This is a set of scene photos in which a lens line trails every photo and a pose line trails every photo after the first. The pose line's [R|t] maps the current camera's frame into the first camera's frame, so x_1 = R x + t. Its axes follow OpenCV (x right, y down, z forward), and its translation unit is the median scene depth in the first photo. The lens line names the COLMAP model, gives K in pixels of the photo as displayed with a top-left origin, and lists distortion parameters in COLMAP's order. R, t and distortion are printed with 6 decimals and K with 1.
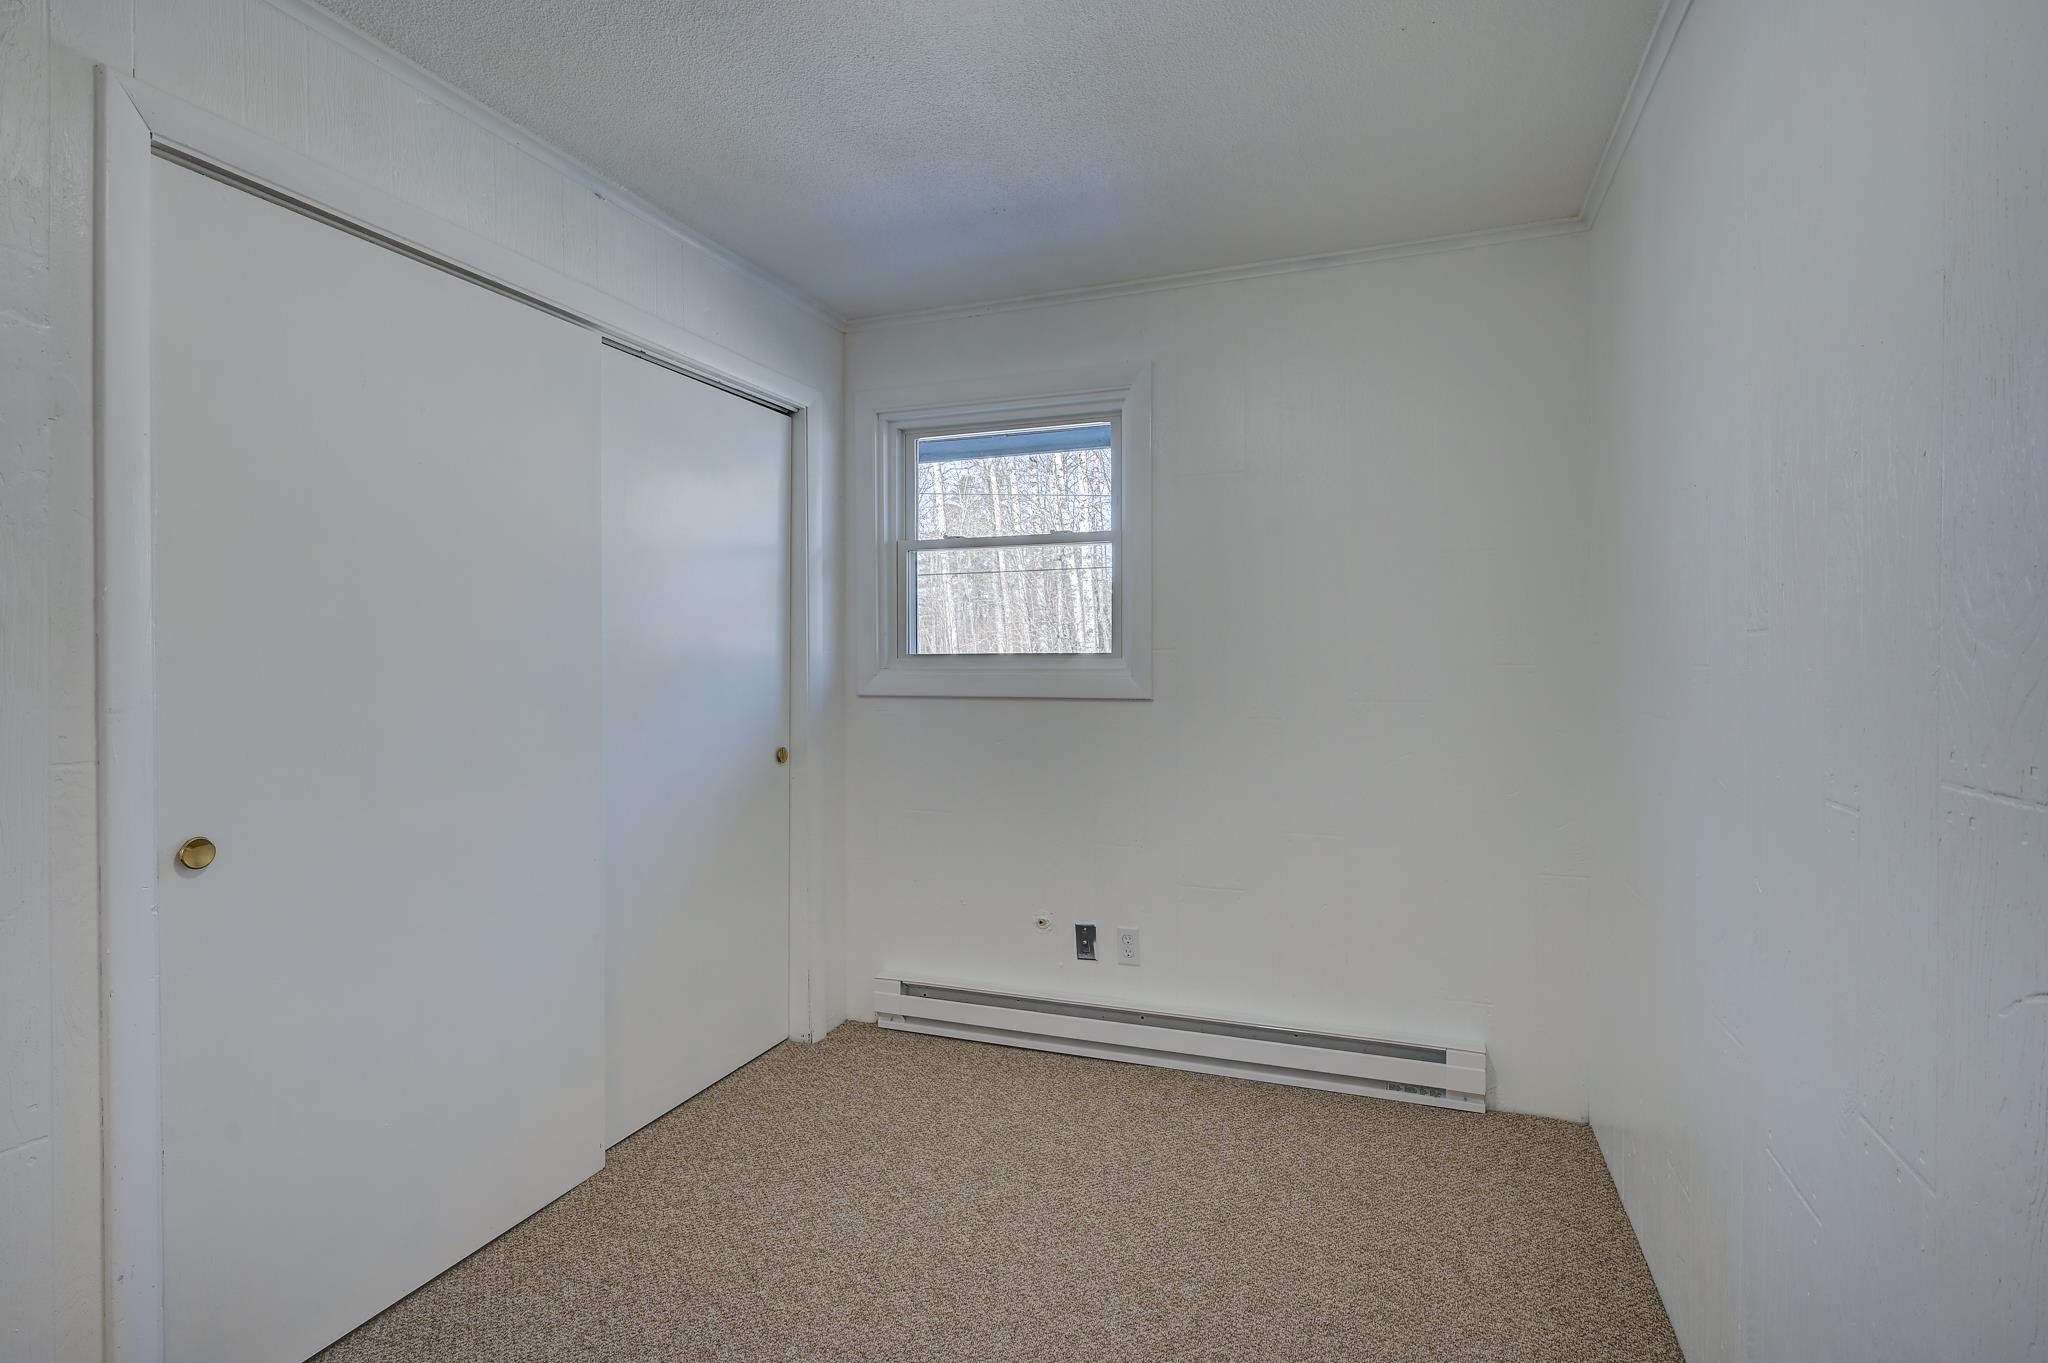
lens RADIAL K [[1012.8, 0, 1015.2], [0, 1012.8, 663.9], [0, 0, 1]] dist [0.012008, 0.001449]
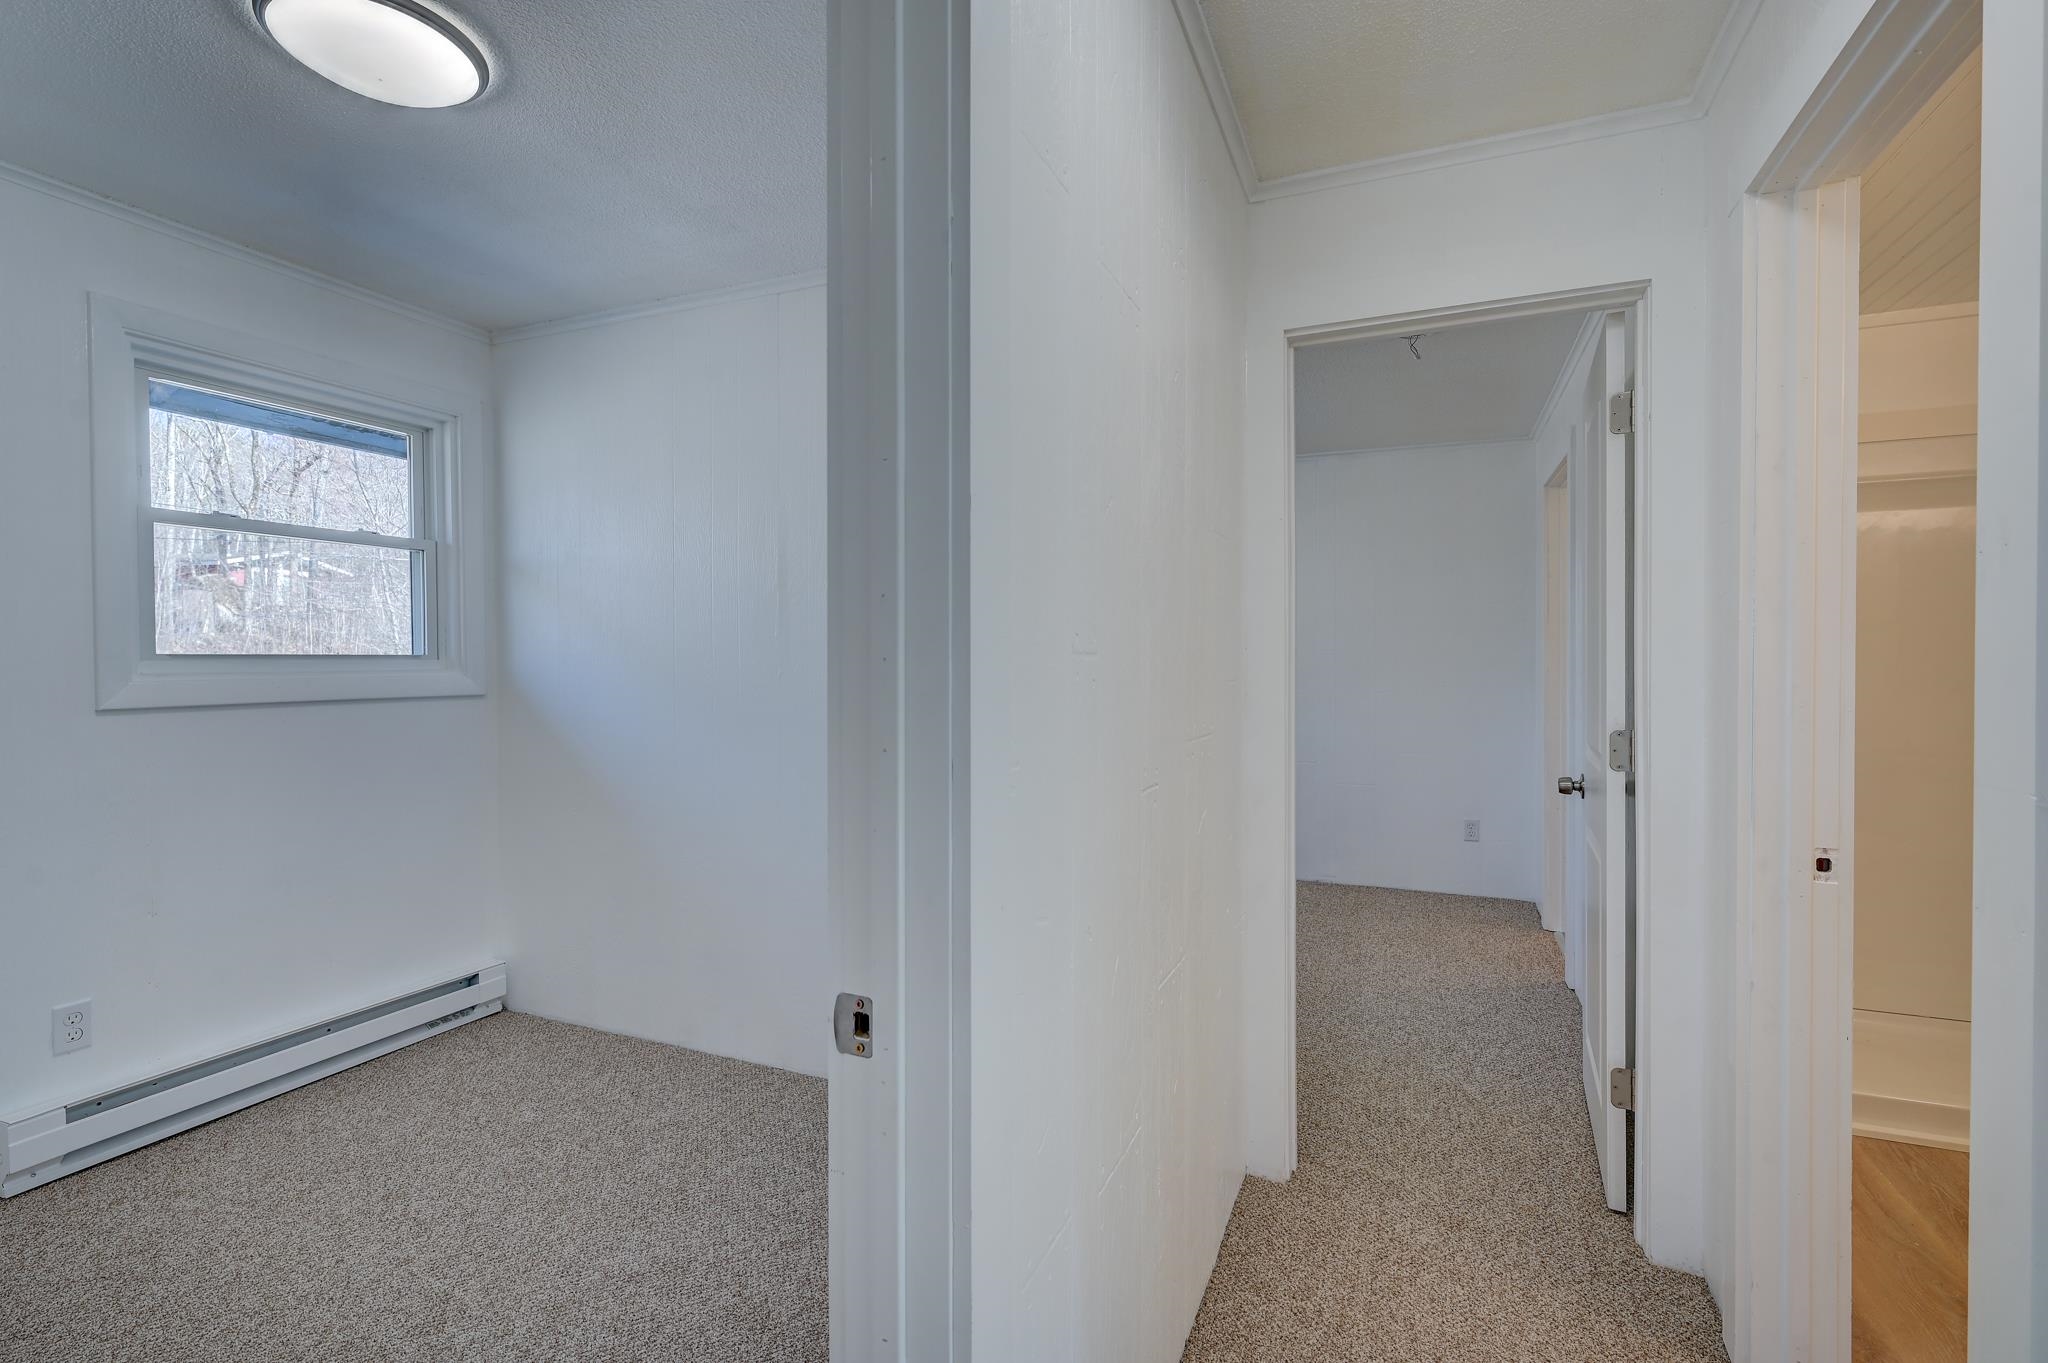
lens RADIAL K [[938.2, 0, 1033.1], [0, 938.2, 674.0], [0, 0, 1]] dist [0.002916, 0.000310]
pose [[0.031765, -0.010816, 0.999437, -0.835325], [0.007020, 0.999919, 0.010598, 0.002351], [-0.999471, 0.006679, 0.031838, 0.318896]]
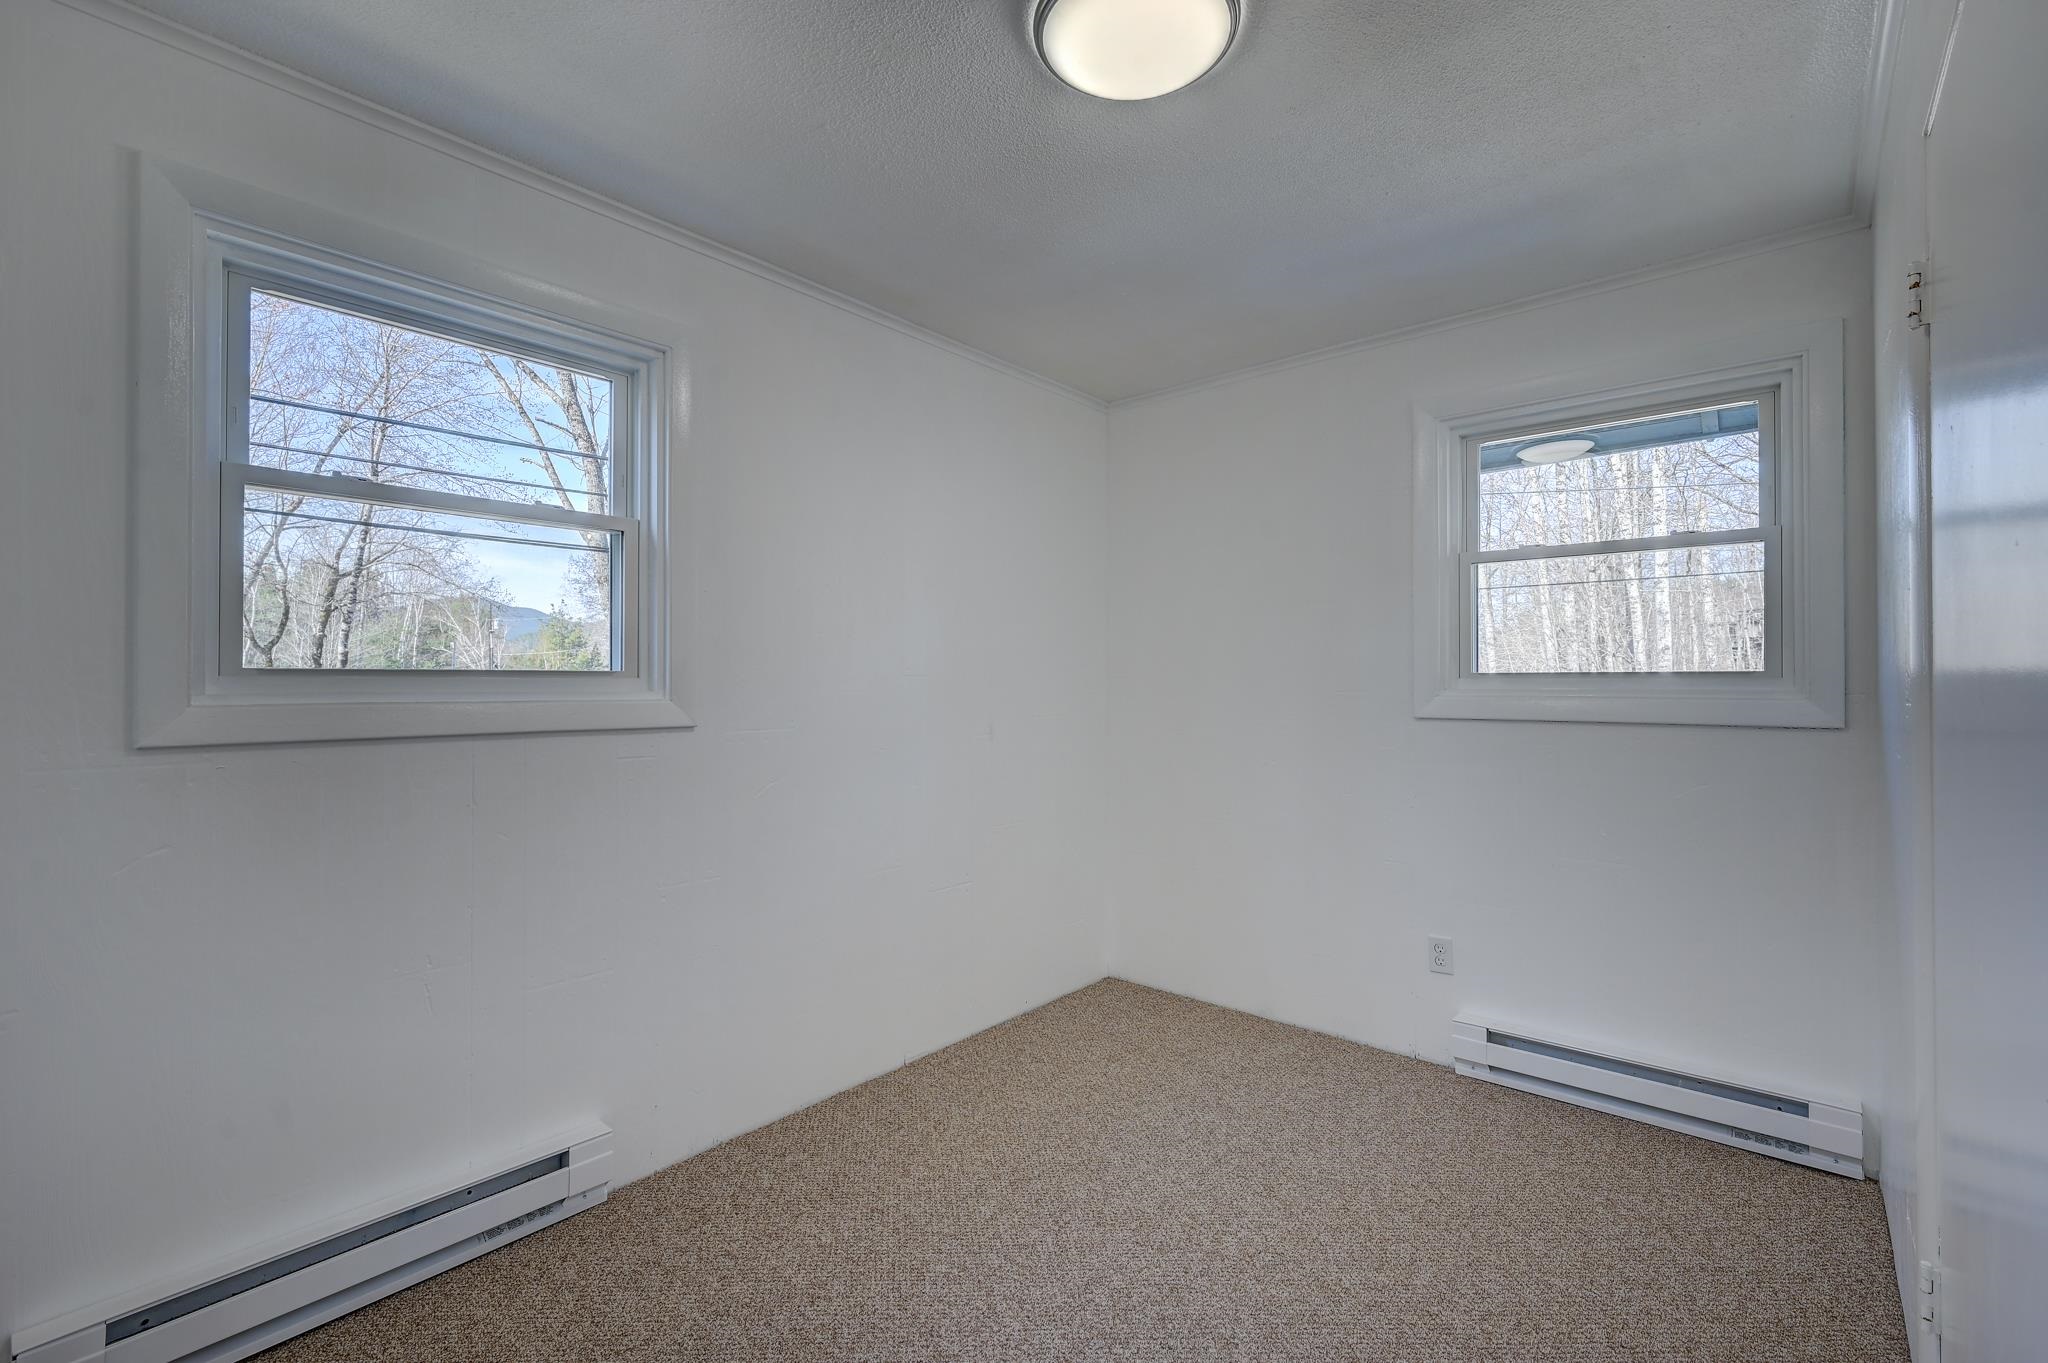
lens RADIAL K [[896.8, 0, 1026.7], [0, 896.8, 681.3], [0, 0, 1]] dist [0.006577, 0.000464]
pose [[0.944588, 0.001270, -0.328255, -0.230637], [-0.002333, 0.999993, -0.002845, 0.000420], [0.328250, 0.003453, 0.944585, 0.084510]]
